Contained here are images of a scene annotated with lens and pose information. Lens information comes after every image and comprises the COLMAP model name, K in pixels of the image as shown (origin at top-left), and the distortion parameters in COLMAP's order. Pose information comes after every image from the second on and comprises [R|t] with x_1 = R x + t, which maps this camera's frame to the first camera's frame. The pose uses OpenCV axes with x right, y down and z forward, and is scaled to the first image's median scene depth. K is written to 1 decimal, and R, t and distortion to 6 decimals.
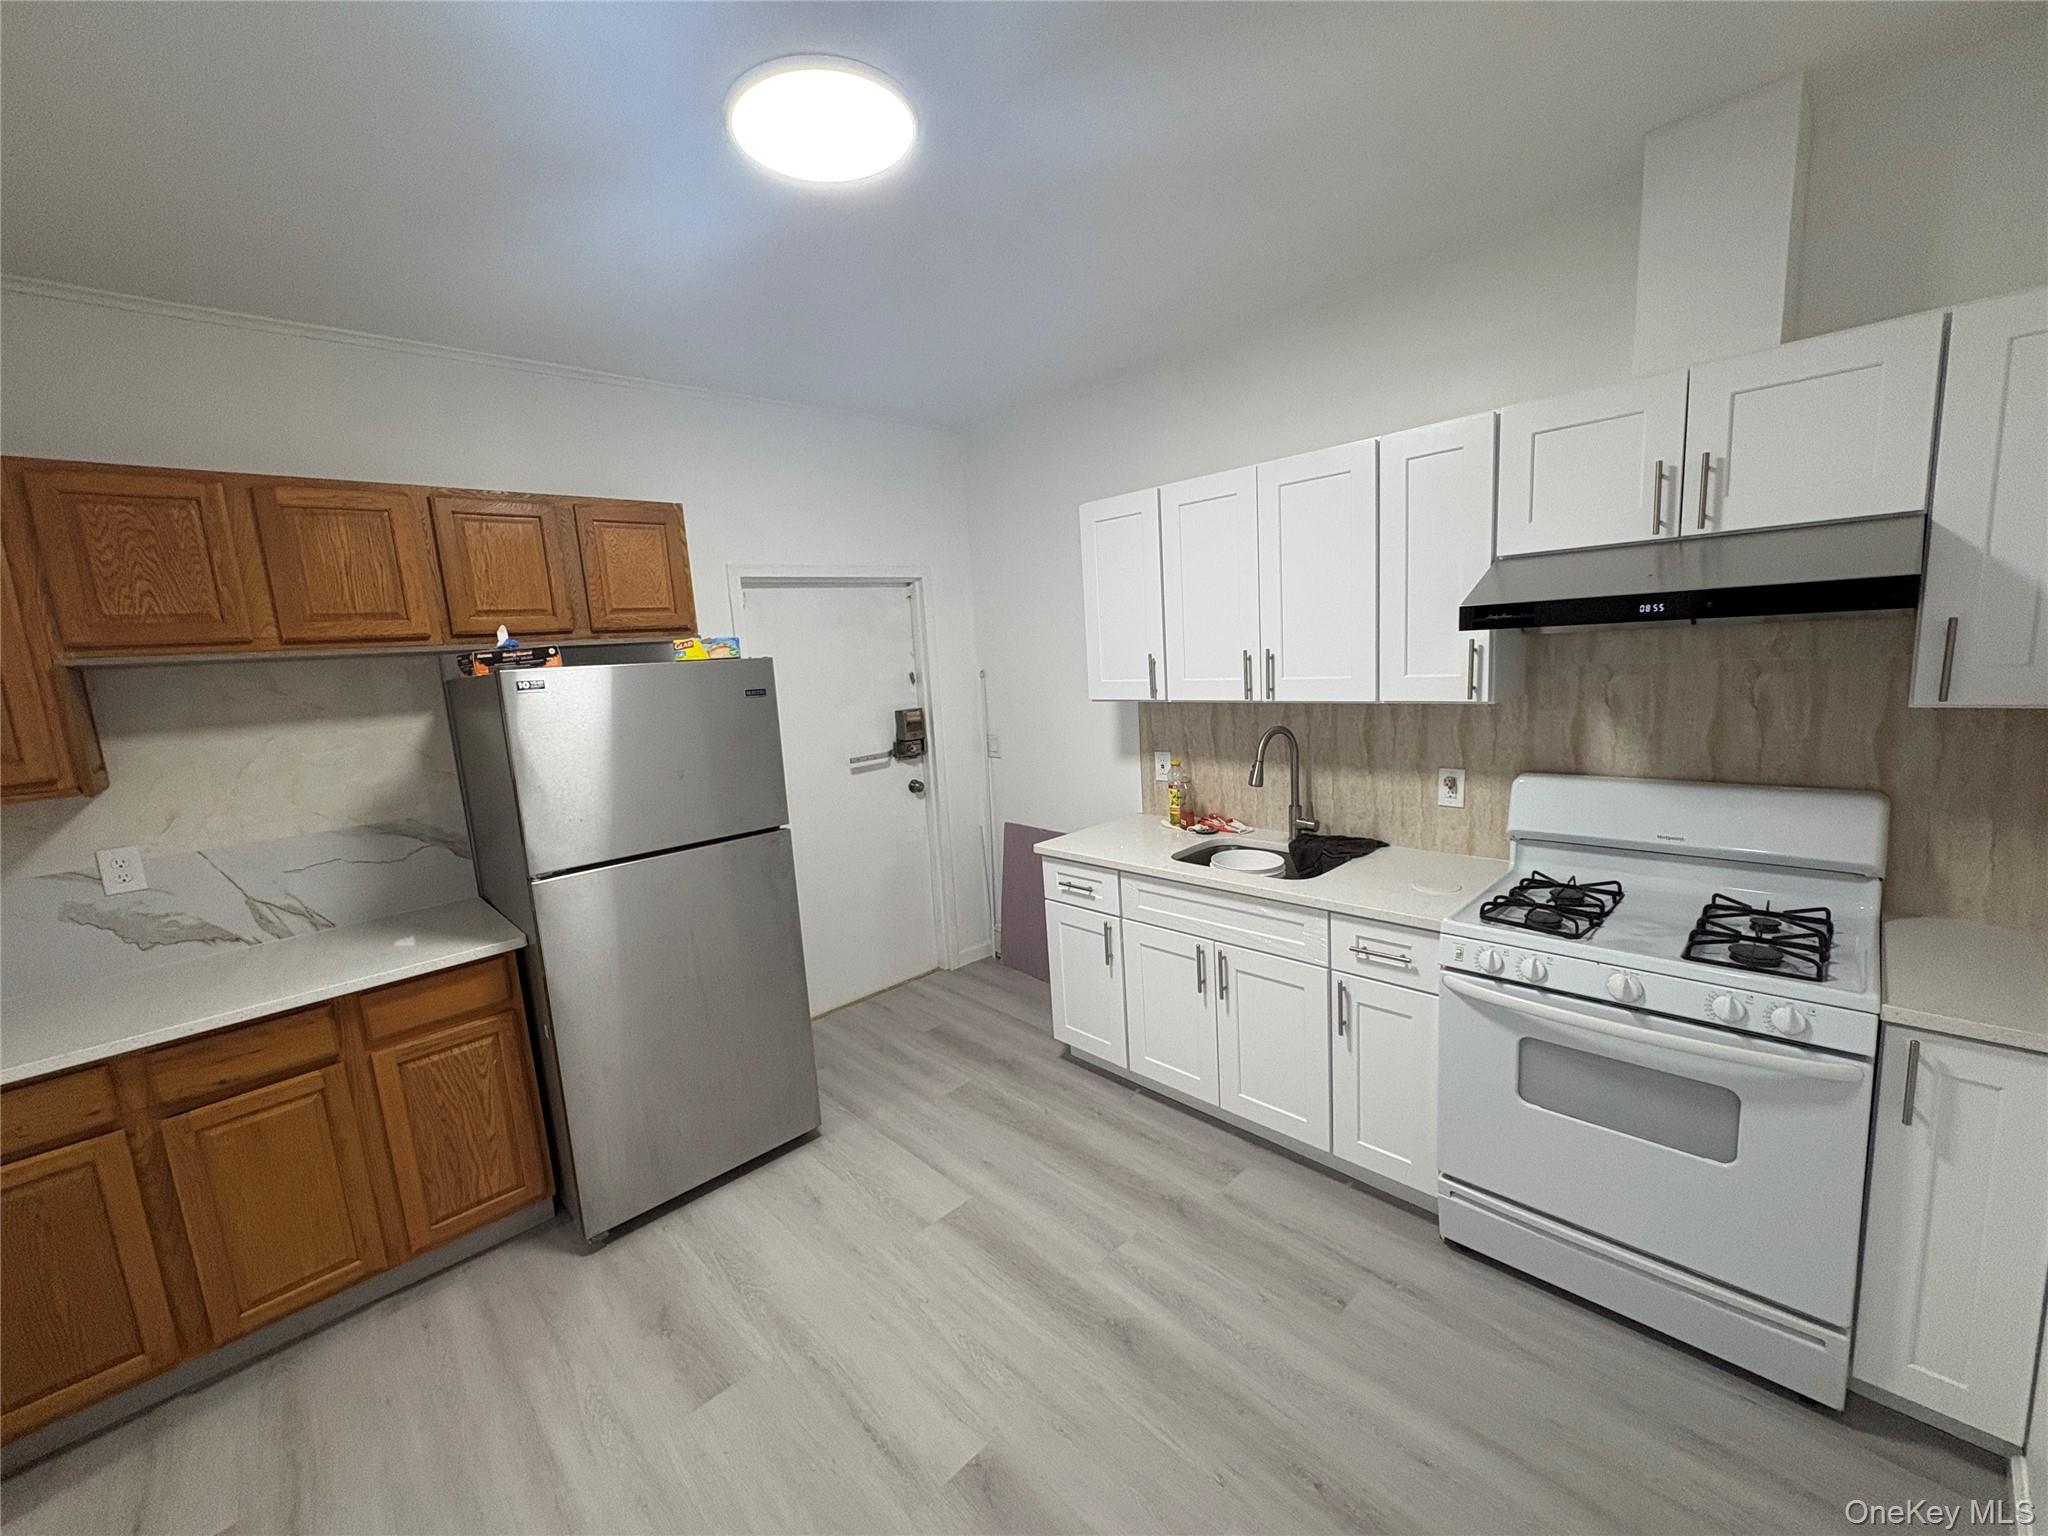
lens RADIAL K [[816.4, 0, 1011.2], [0, 816.4, 770.7], [0, 0, 1]] dist [0.003017, -0.000039]
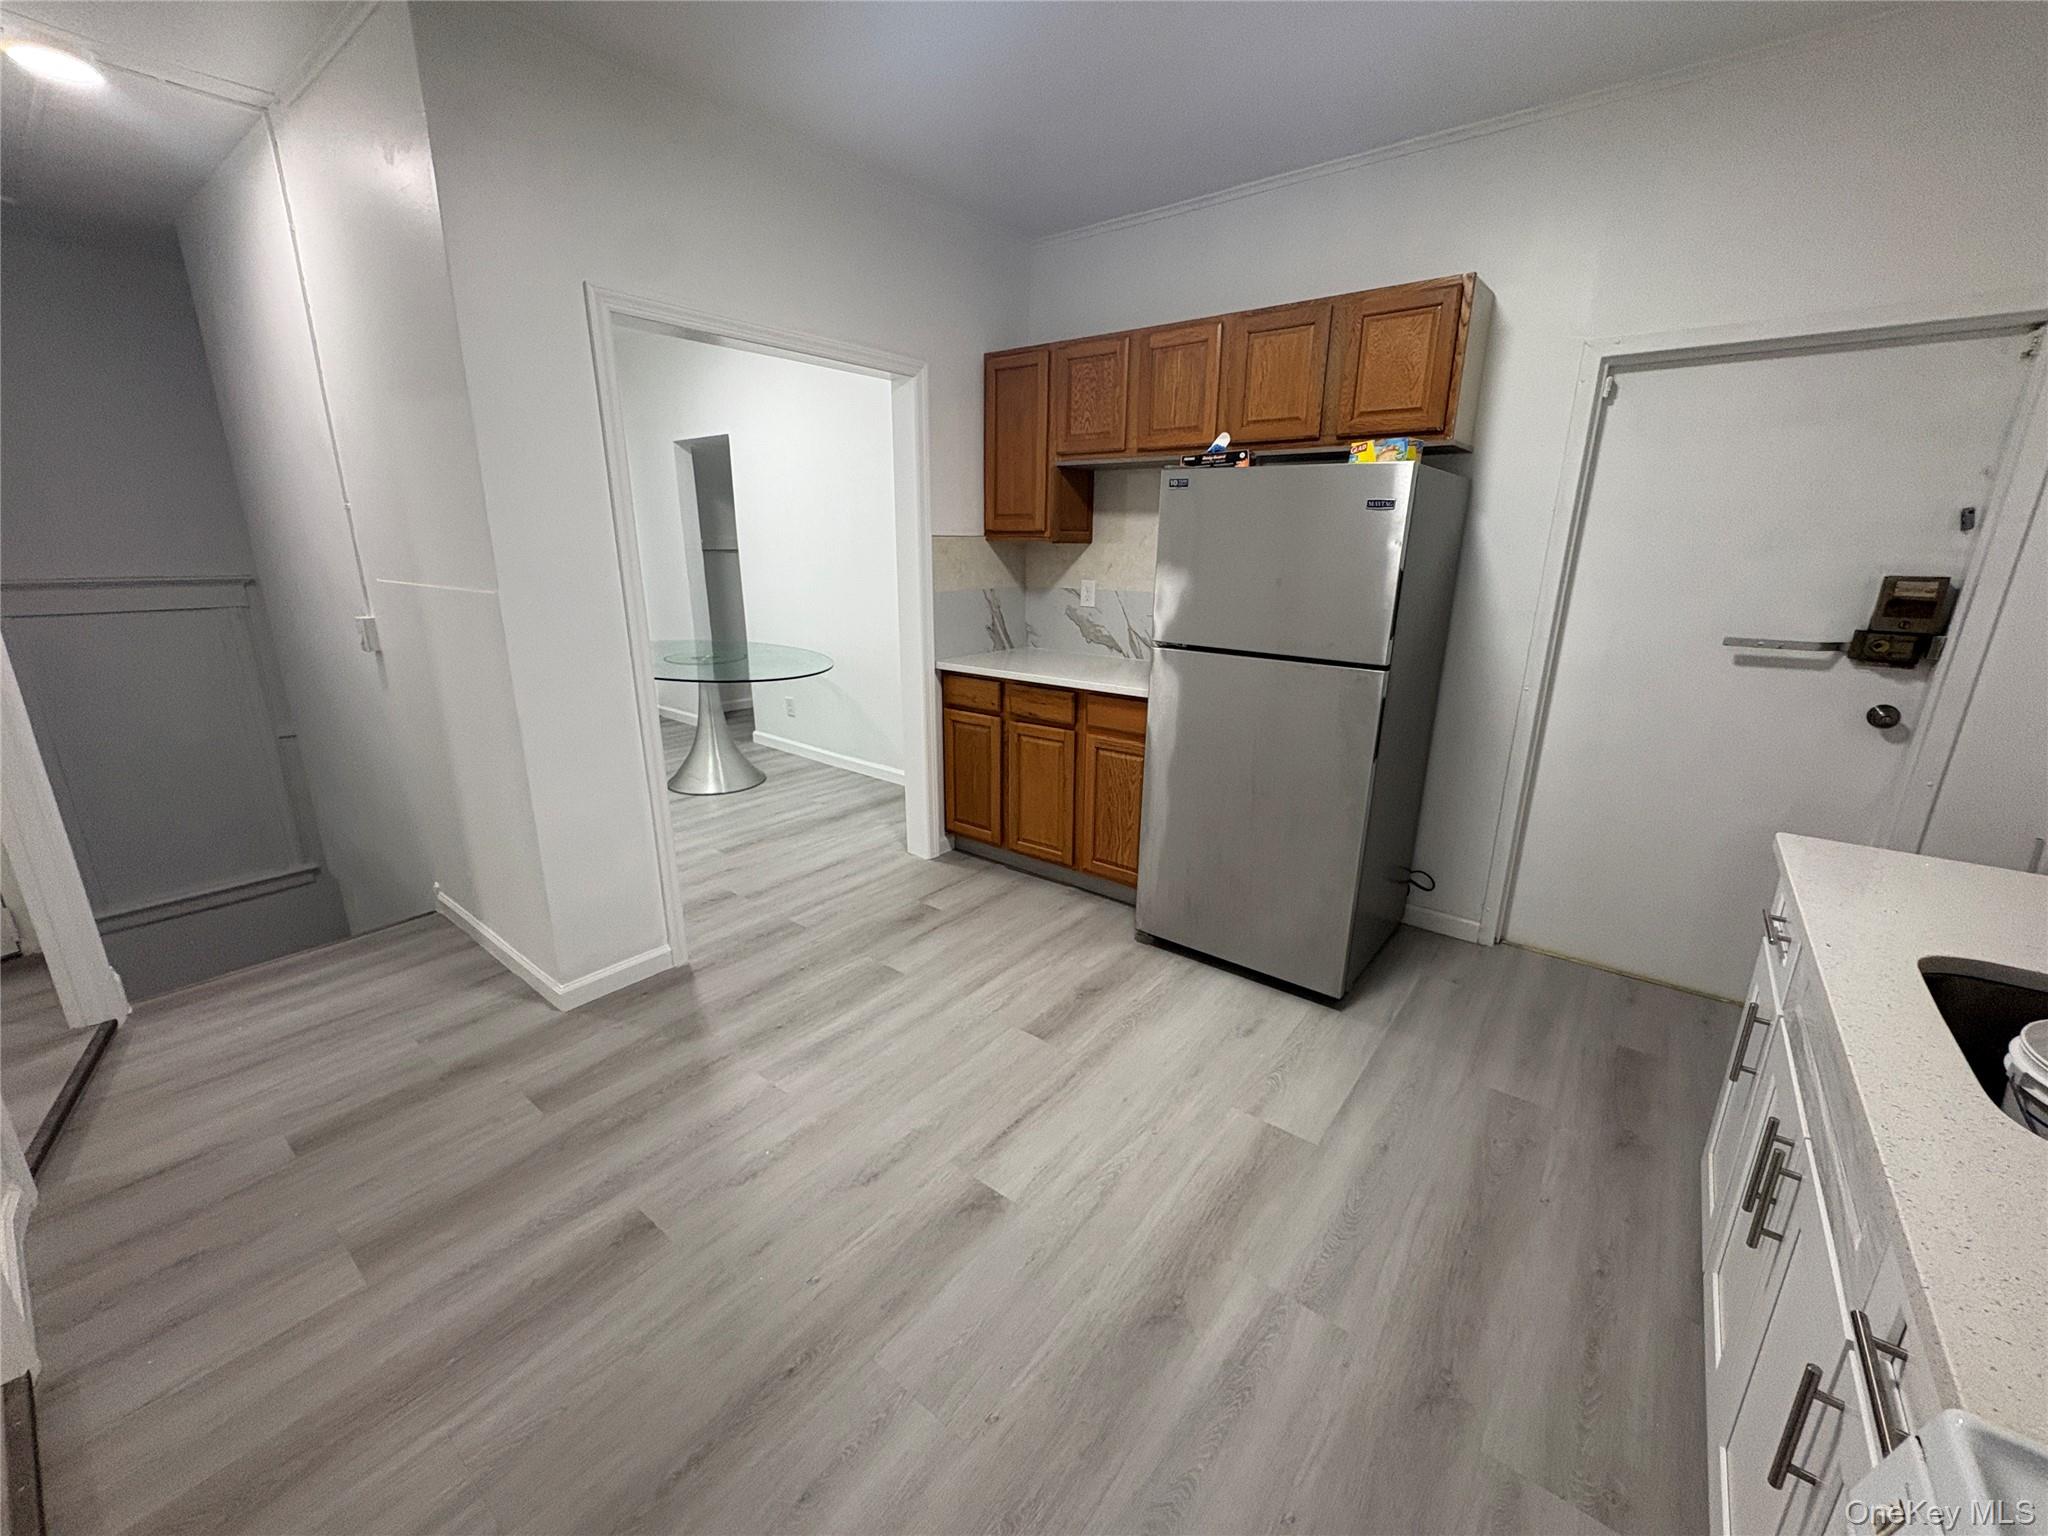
lens RADIAL K [[816.4, 0, 1027.2], [0, 816.4, 766.7], [0, 0, 1]] dist [0.003017, -0.000039]
pose [[0.153667, 0.334414, -0.929814, 0.620701], [-0.166366, 0.936313, 0.309257, -0.047357], [0.974017, 0.107167, 0.199515, 0.577735]]
